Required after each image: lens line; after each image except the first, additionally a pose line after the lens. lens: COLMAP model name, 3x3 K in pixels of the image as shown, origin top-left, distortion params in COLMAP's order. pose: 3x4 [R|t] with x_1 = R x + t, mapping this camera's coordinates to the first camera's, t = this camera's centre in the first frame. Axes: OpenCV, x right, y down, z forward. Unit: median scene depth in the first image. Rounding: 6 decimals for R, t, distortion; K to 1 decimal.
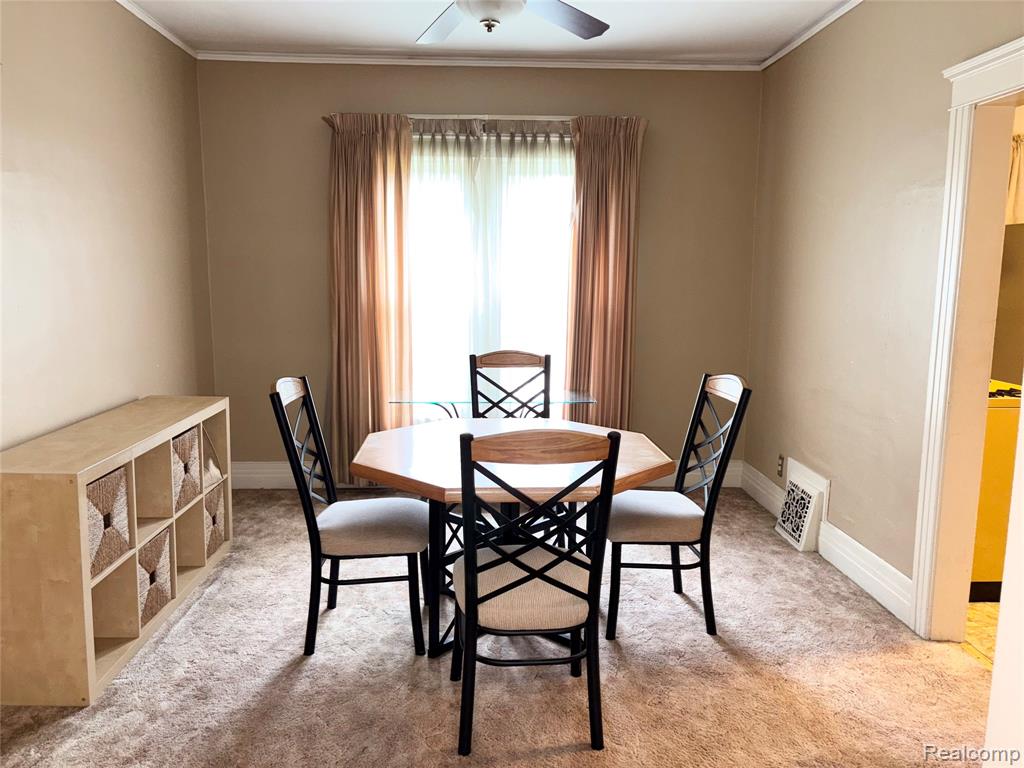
lens RADIAL K [[767.4, 0, 519.9], [0, 767.4, 382.7], [0, 0, 1]] dist [0.007662, -0.012679]
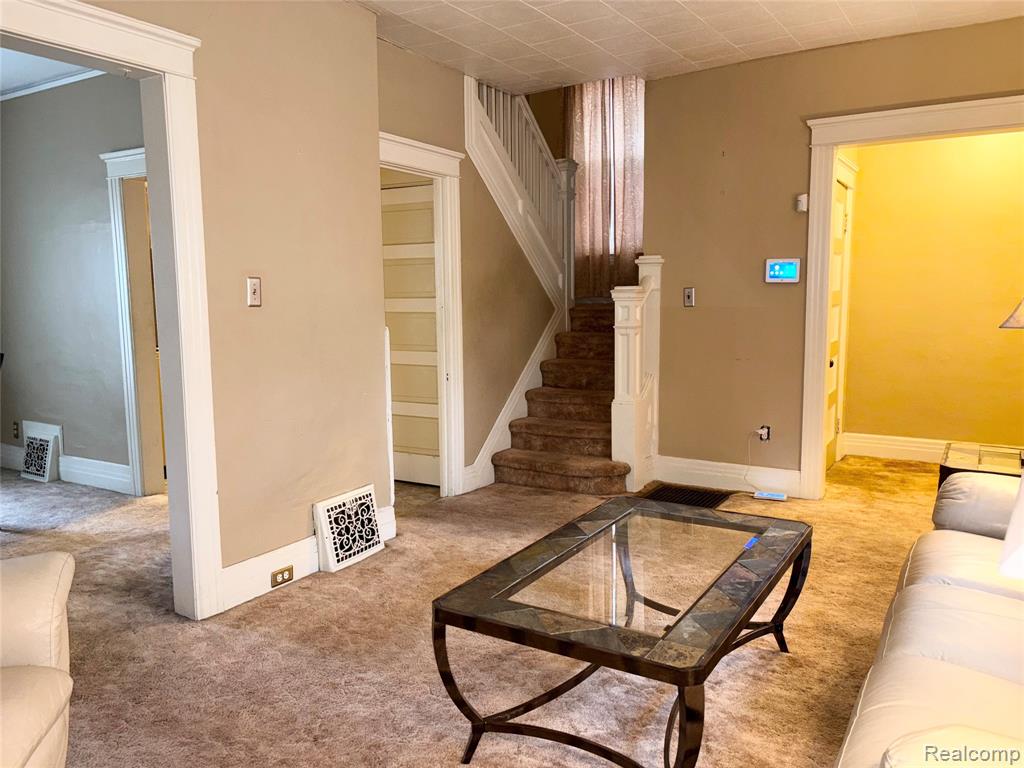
lens RADIAL K [[767.4, 0, 514.9], [0, 767.4, 380.7], [0, 0, 1]] dist [0.007662, -0.012679]
pose [[0.561624, -0.114991, 0.819363, -0.318531], [0.132804, 0.989984, 0.047908, 0.106090], [-0.816665, 0.081908, 0.571270, -0.565871]]
